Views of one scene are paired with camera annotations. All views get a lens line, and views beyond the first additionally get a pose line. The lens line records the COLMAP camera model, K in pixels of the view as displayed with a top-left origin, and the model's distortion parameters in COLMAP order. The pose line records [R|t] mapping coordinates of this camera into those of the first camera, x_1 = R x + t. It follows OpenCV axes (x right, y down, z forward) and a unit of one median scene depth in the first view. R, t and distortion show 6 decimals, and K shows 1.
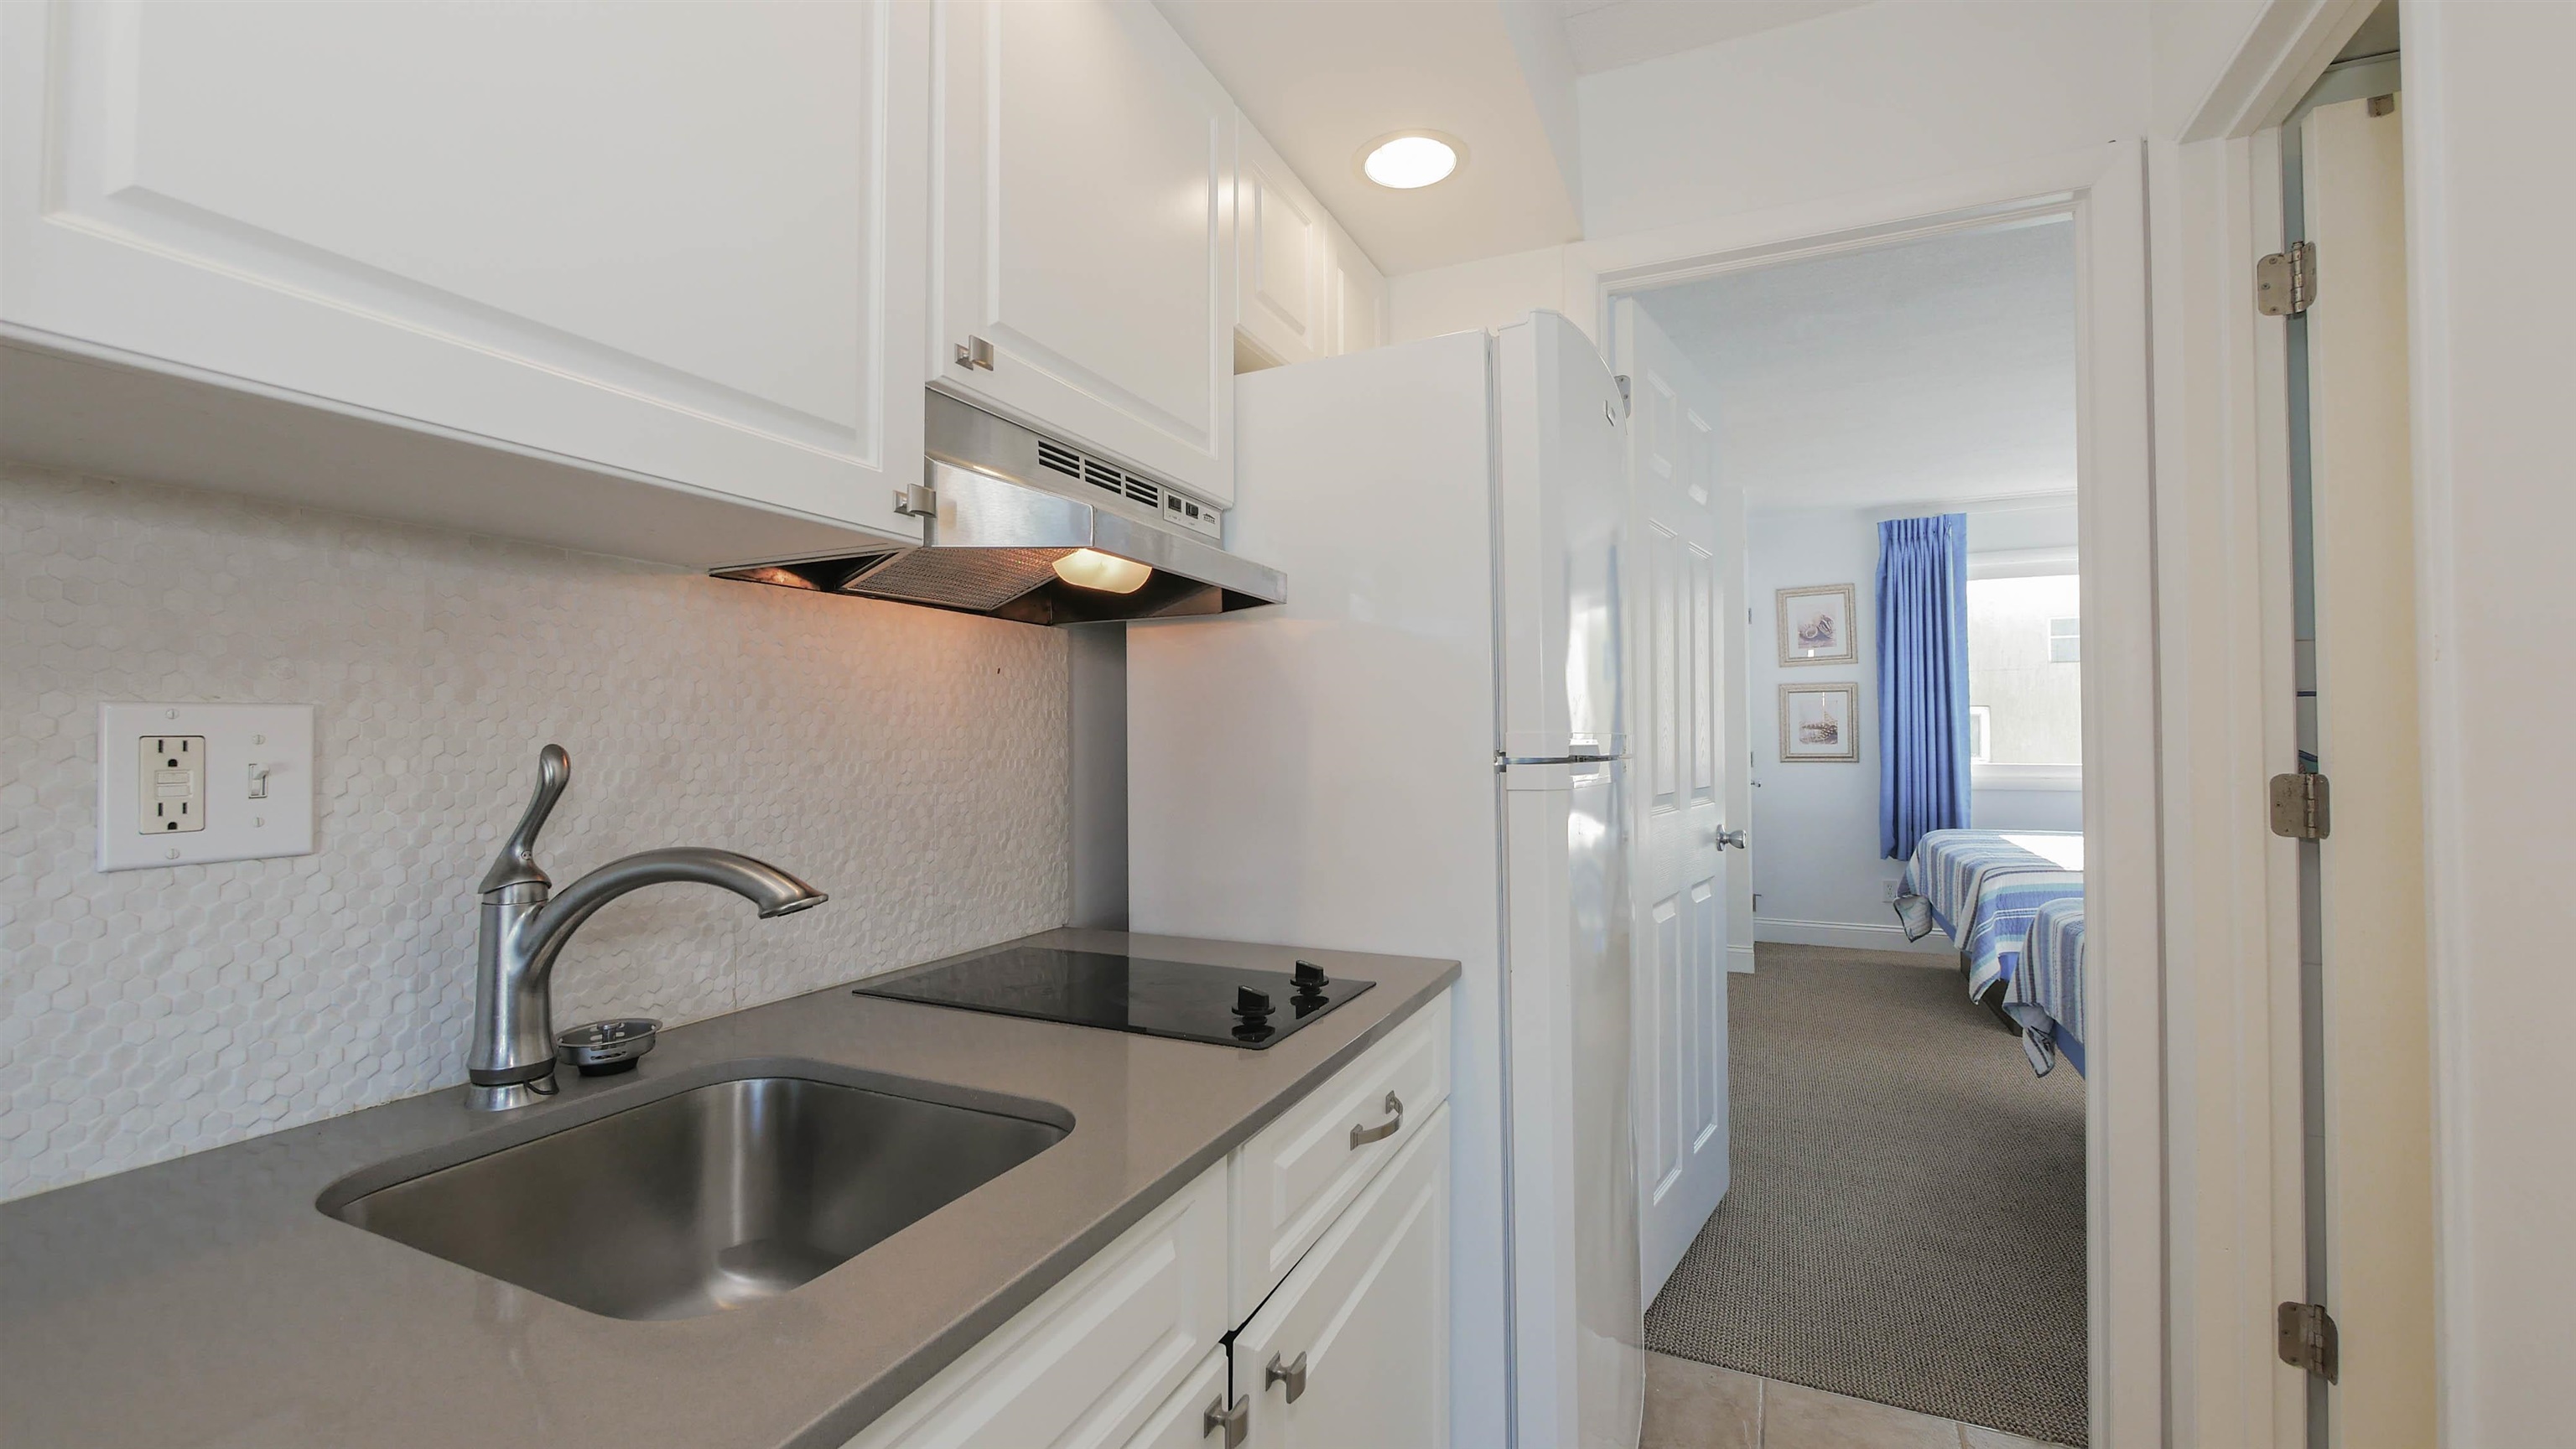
lens RADIAL K [[1064.6, 0, 1280.3], [0, 1064.6, 721.9], [0, 0, 1]] dist [-0.003510, -0.000595]
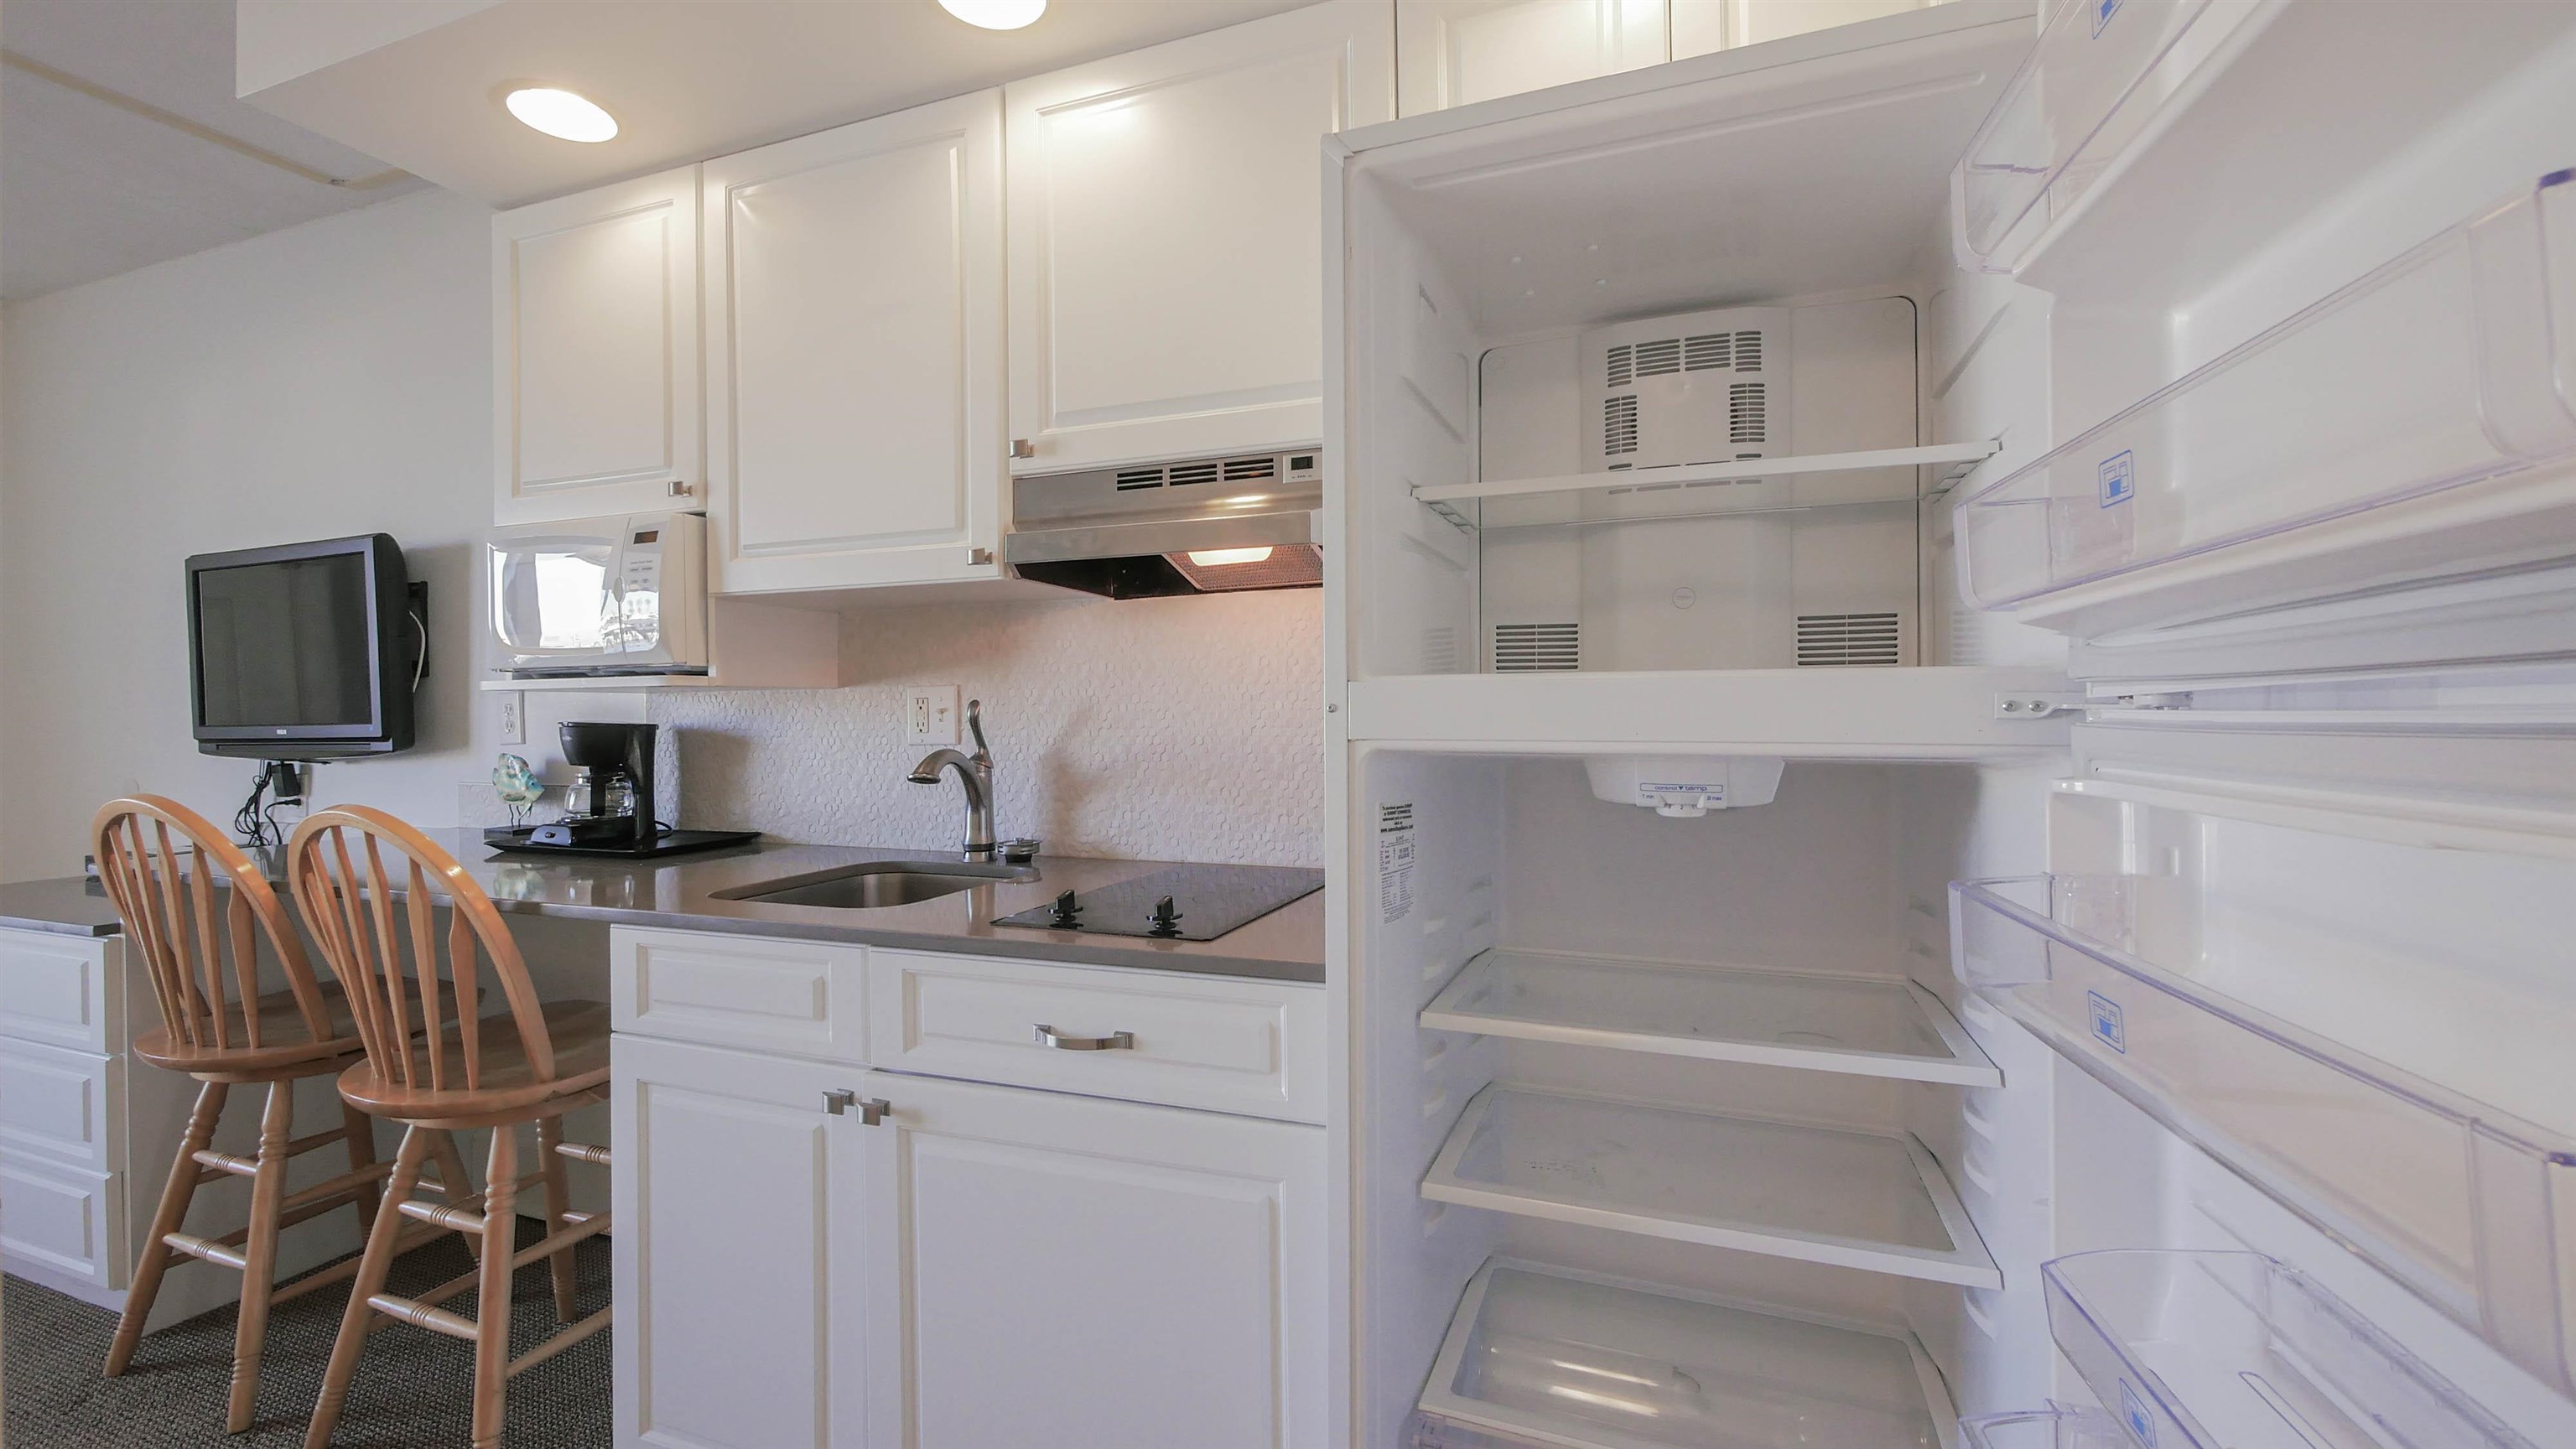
lens RADIAL K [[1064.6, 0, 1280.3], [0, 1064.6, 721.9], [0, 0, 1]] dist [-0.003510, -0.000595]
pose [[0.078455, 0.006805, -0.996894, 0.965000], [0.025489, 0.999636, 0.008830, 0.040000], [0.996592, -0.026102, 0.078253, 0.912502]]
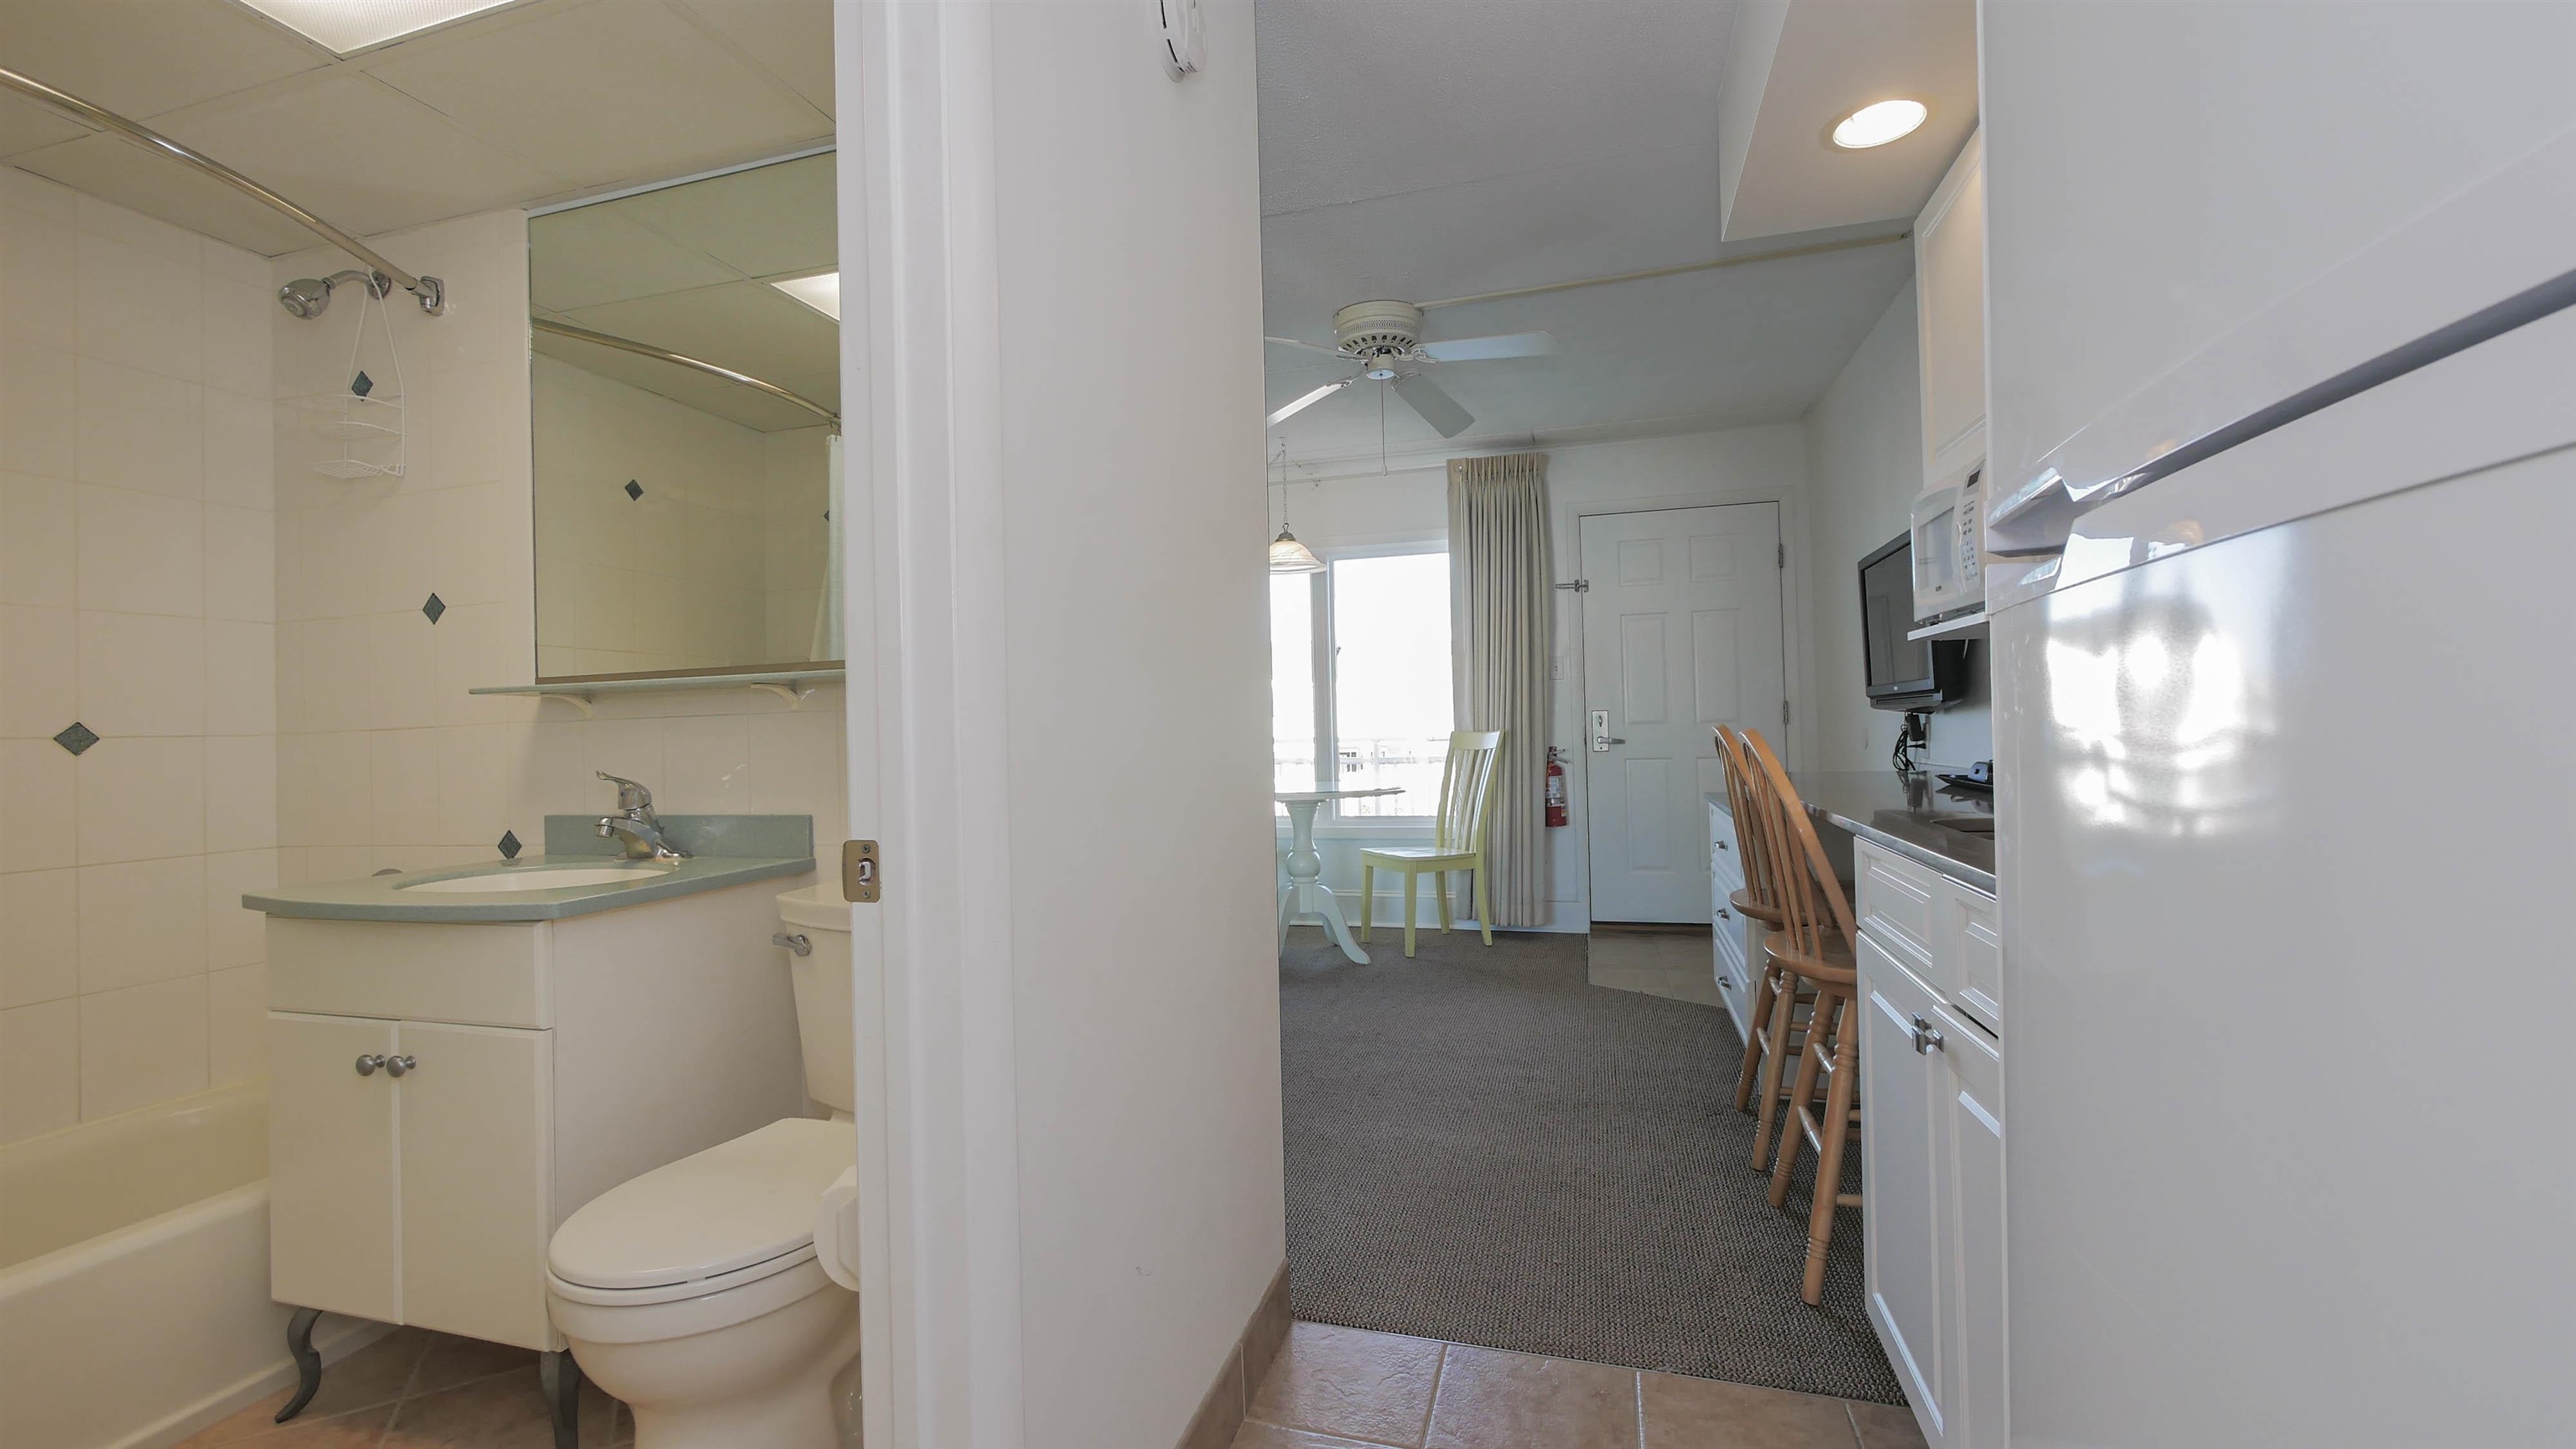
lens RADIAL K [[1064.6, 0, 1280.3], [0, 1064.6, 721.9], [0, 0, 1]] dist [-0.003510, -0.000595]
pose [[-0.987861, 0.024725, -0.153359, 0.667778], [0.028256, 0.999382, -0.020888, 0.115097], [0.152748, -0.024967, -0.987950, 1.422116]]
